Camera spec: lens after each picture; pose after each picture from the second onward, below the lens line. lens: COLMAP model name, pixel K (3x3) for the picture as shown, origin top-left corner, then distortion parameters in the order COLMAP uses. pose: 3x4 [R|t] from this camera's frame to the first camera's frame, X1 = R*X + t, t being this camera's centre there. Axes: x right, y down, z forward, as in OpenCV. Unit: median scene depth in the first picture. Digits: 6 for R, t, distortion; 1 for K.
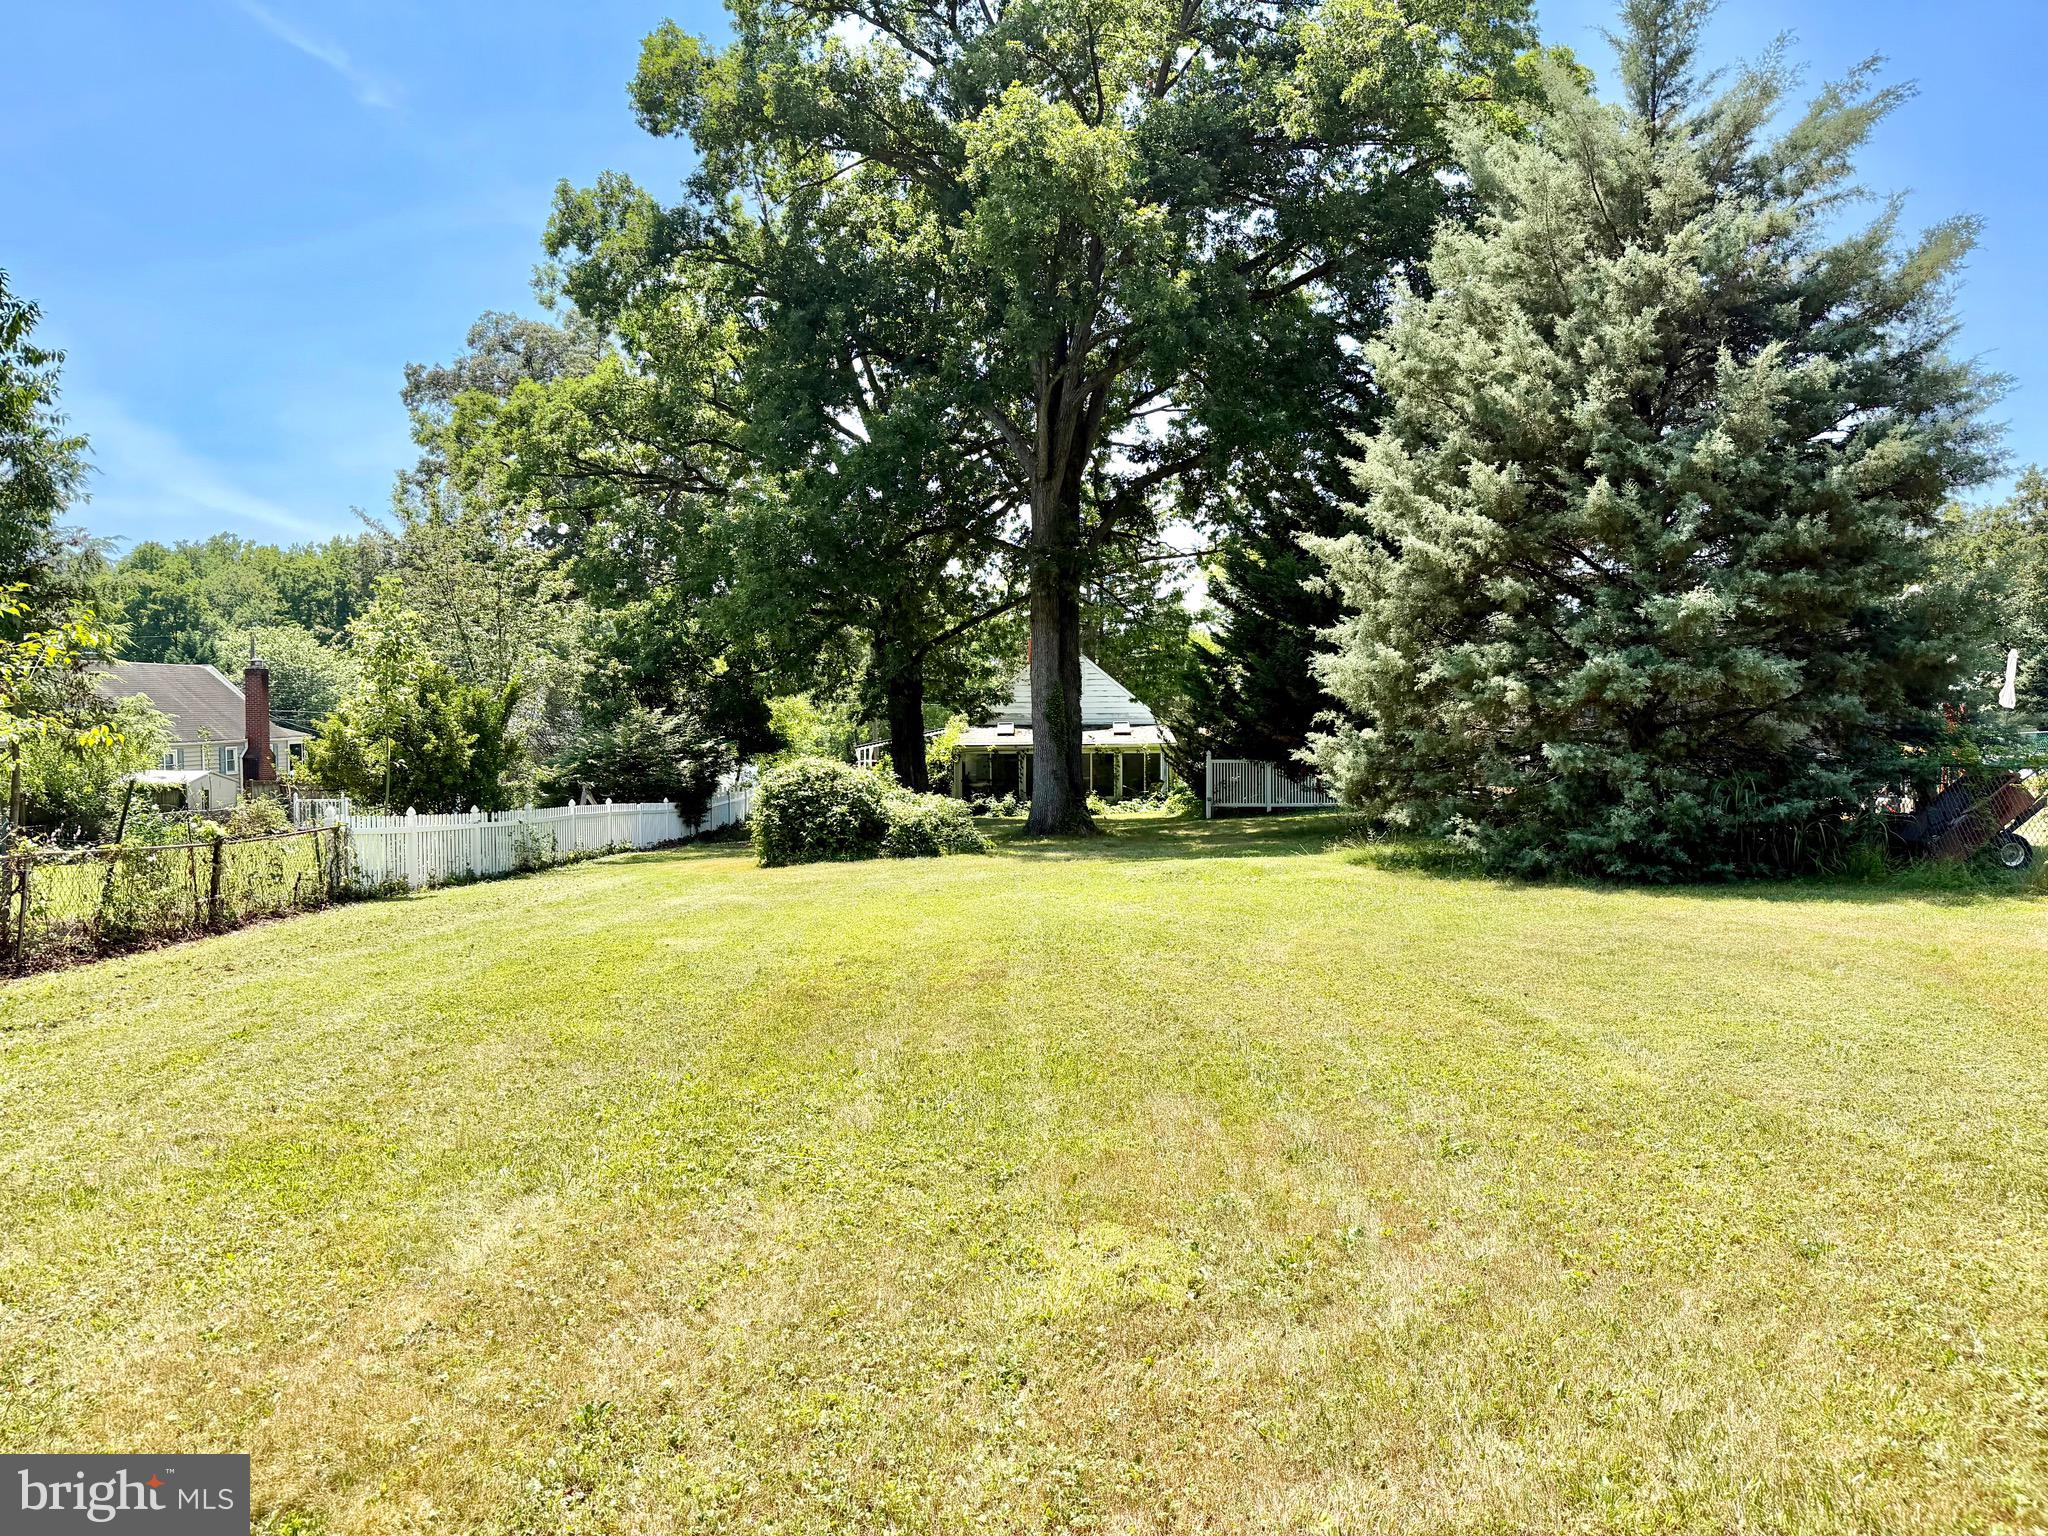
lens RADIAL K [[1443.4, 0, 1022.0], [0, 1443.4, 762.7], [0, 0, 1]] dist [0.048148, -0.061706]
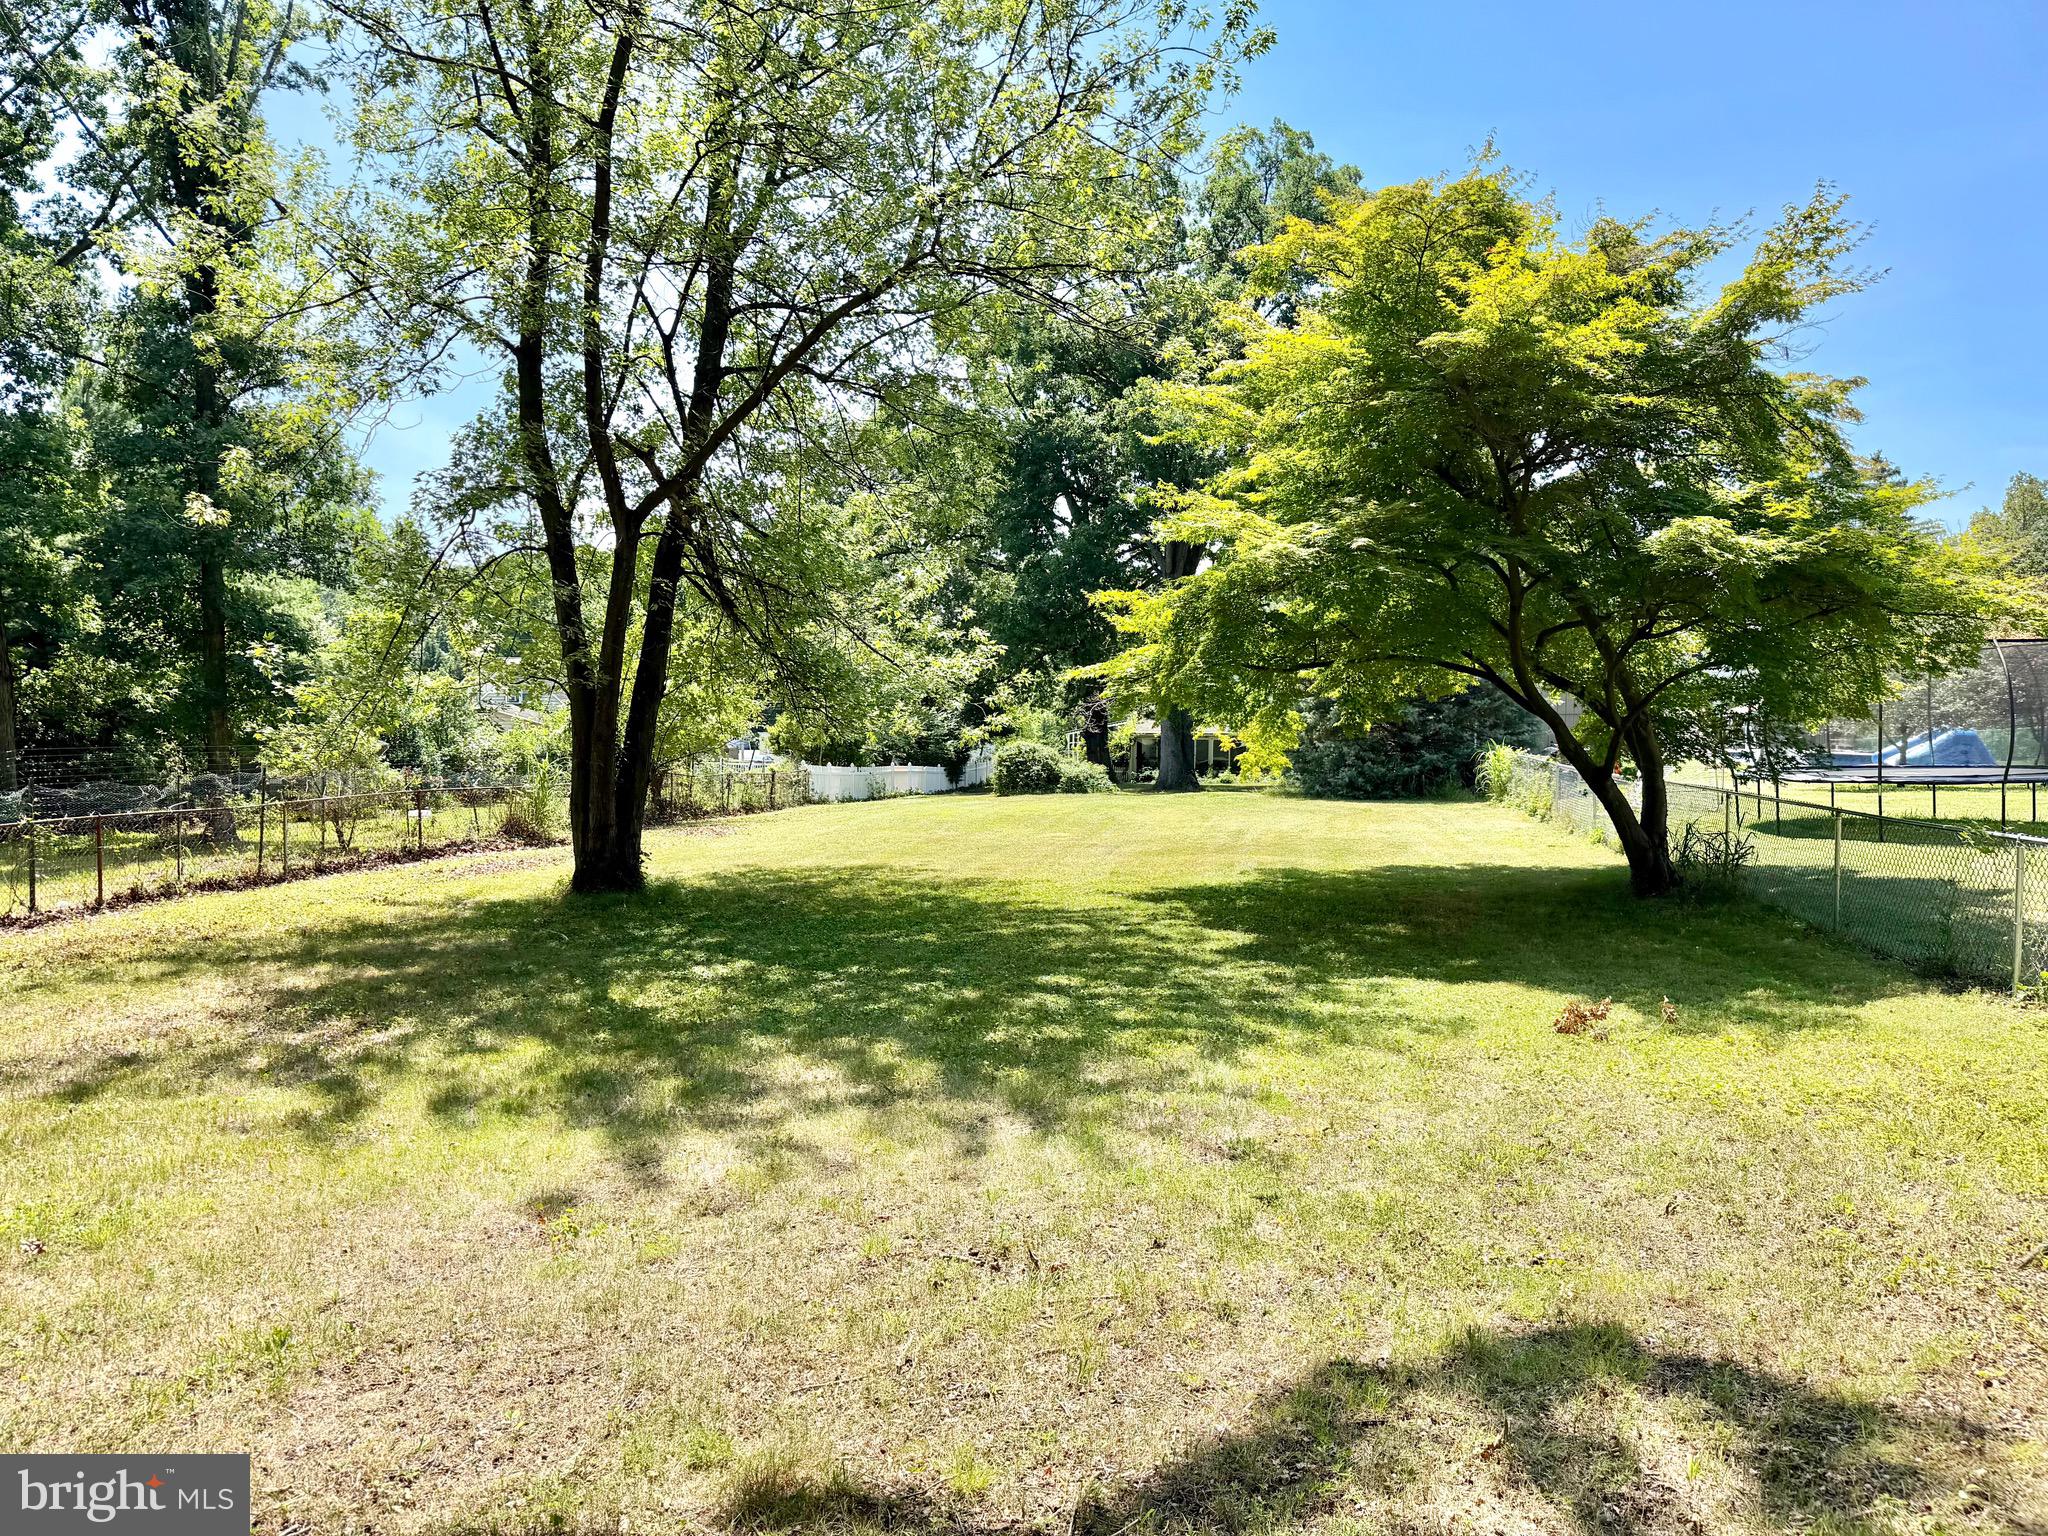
lens RADIAL K [[1443.4, 0, 1025.1], [0, 1443.4, 764.3], [0, 0, 1]] dist [0.048148, -0.061706]
pose [[0.986812, 0.017689, -0.160904, 0.108451], [-0.015546, 0.999773, 0.014570, -0.000264], [0.161125, -0.011876, 0.986863, -0.579703]]
